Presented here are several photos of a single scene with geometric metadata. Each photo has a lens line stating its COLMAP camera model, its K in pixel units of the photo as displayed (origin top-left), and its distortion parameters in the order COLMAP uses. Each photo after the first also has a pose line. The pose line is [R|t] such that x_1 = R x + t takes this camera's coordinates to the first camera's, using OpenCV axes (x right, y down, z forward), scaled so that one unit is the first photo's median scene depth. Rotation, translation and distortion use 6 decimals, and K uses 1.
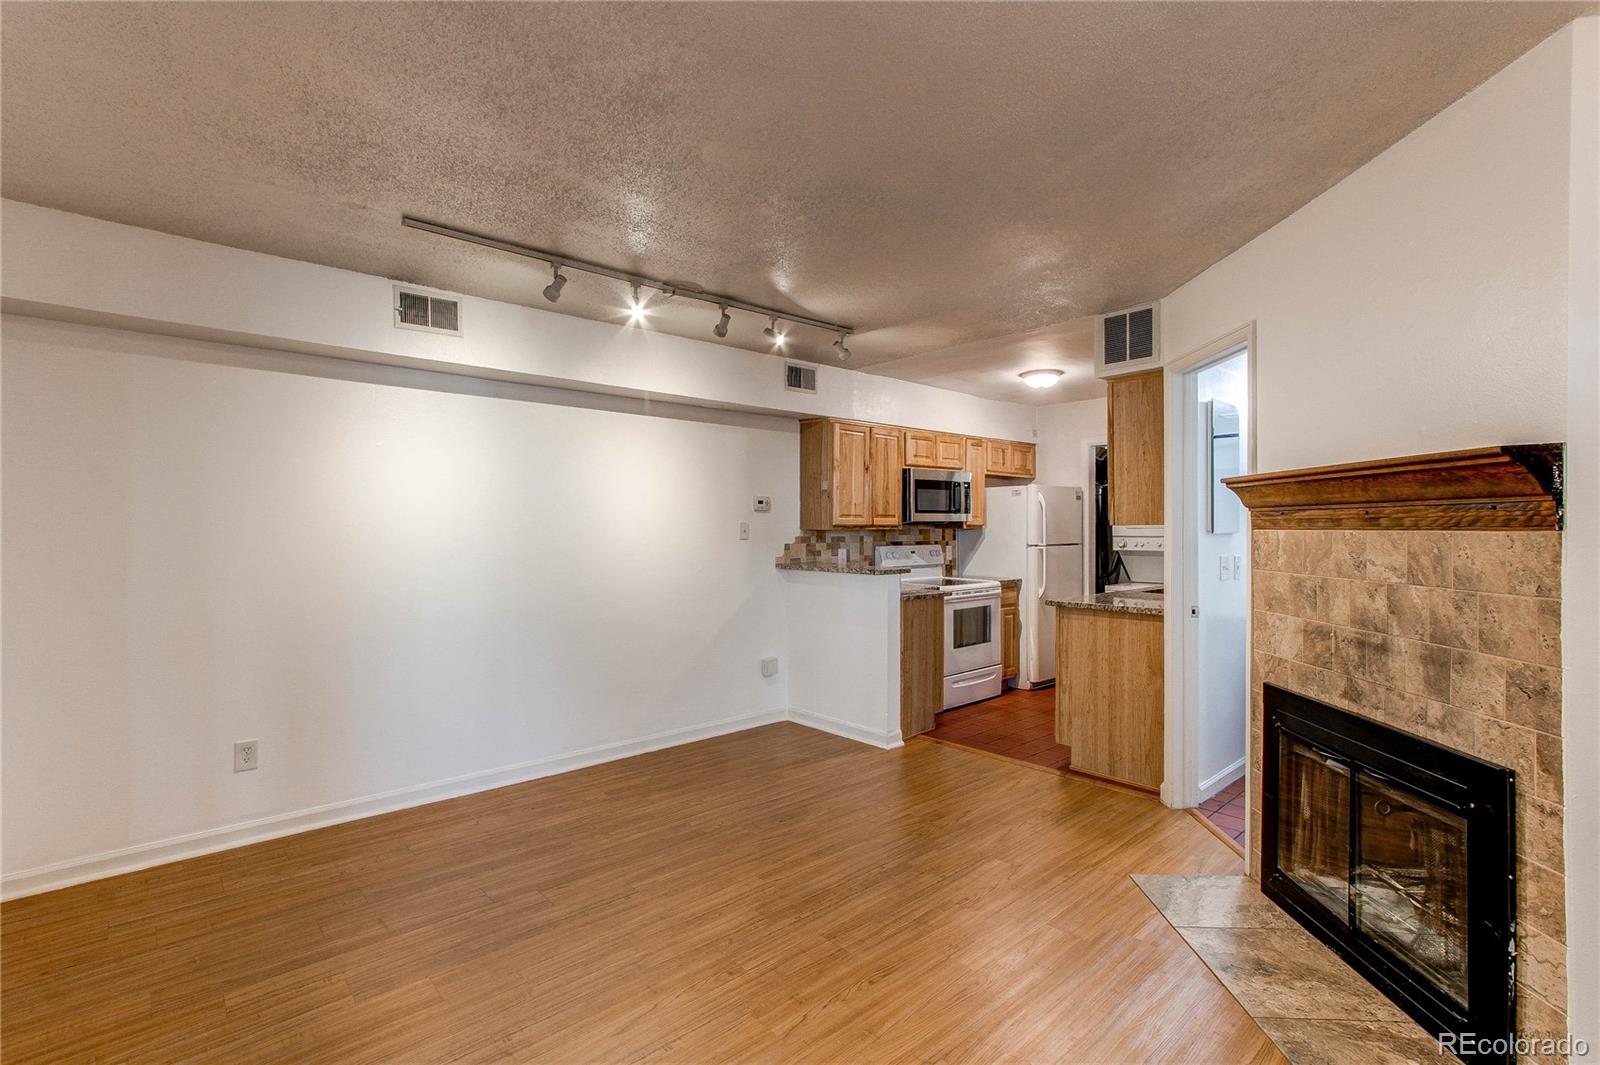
lens RADIAL K [[736.2, 0, 794.8], [0, 736.2, 529.2], [0, 0, 1]] dist [0.001293, 0.002085]
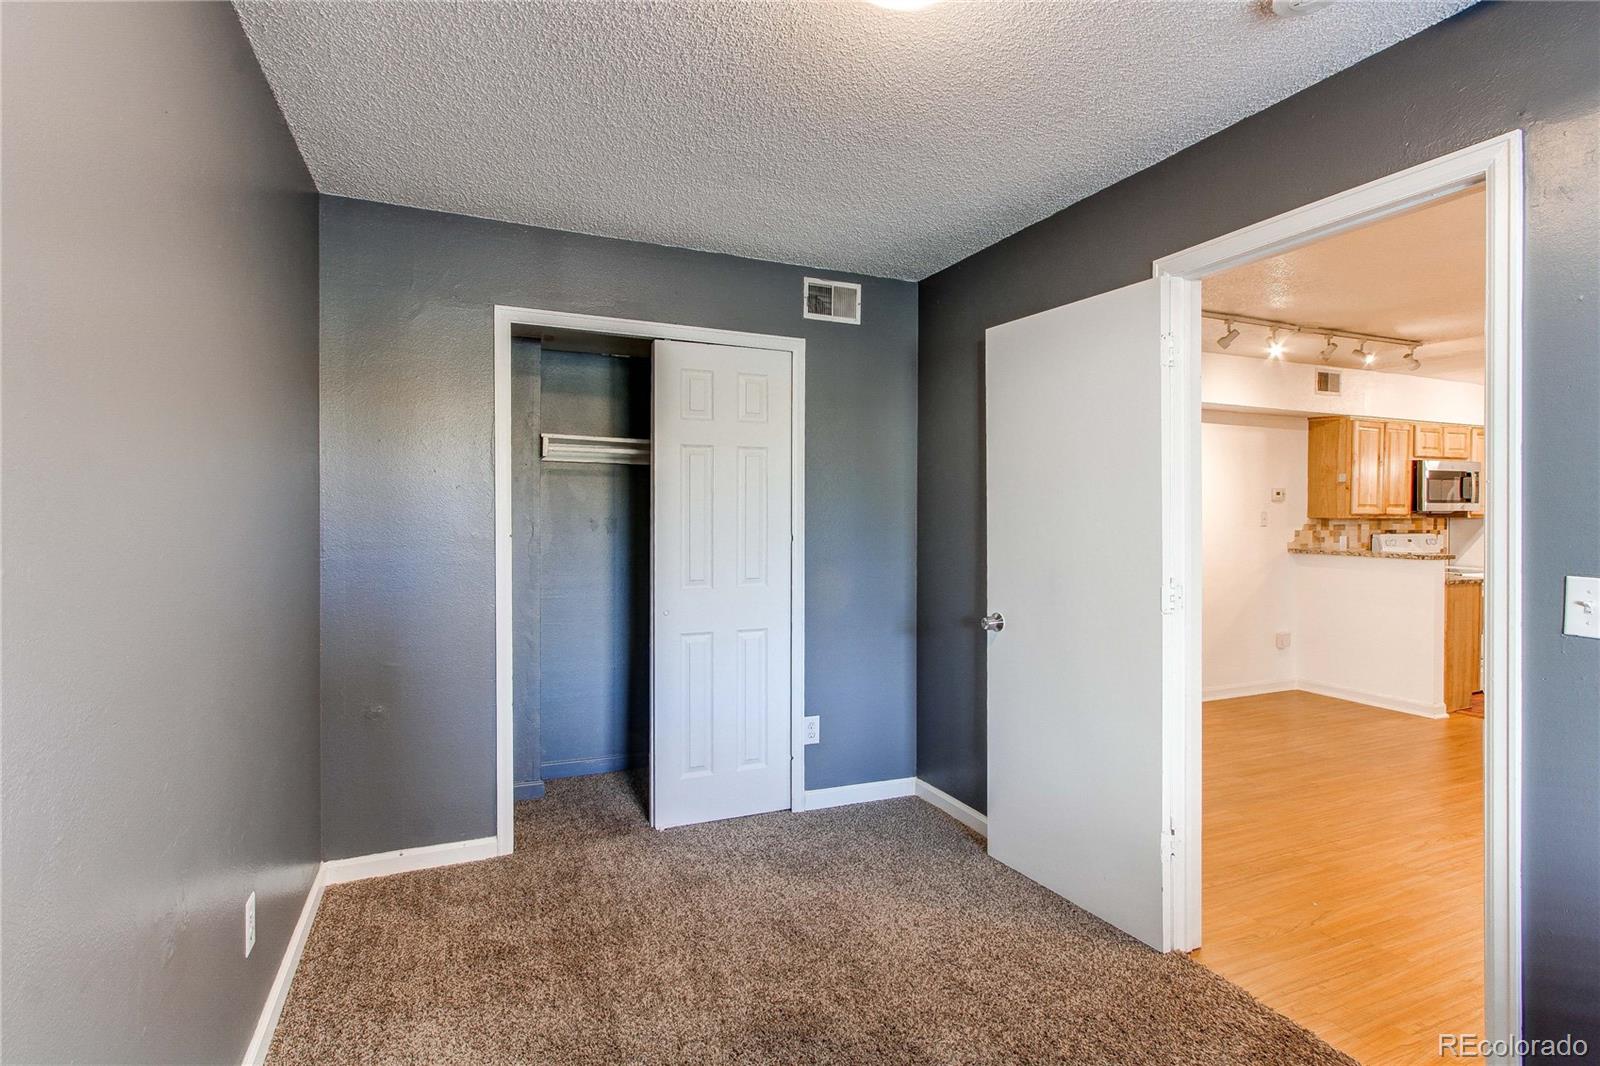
lens RADIAL K [[760.3, 0, 796.0], [0, 760.3, 519.8], [0, 0, 1]] dist [-0.005302, 0.007251]
pose [[0.945924, 0.008007, -0.324289, -0.409266], [-0.005789, 0.999953, 0.007804, -0.001325], [0.324336, -0.005505, 0.945926, -0.380194]]
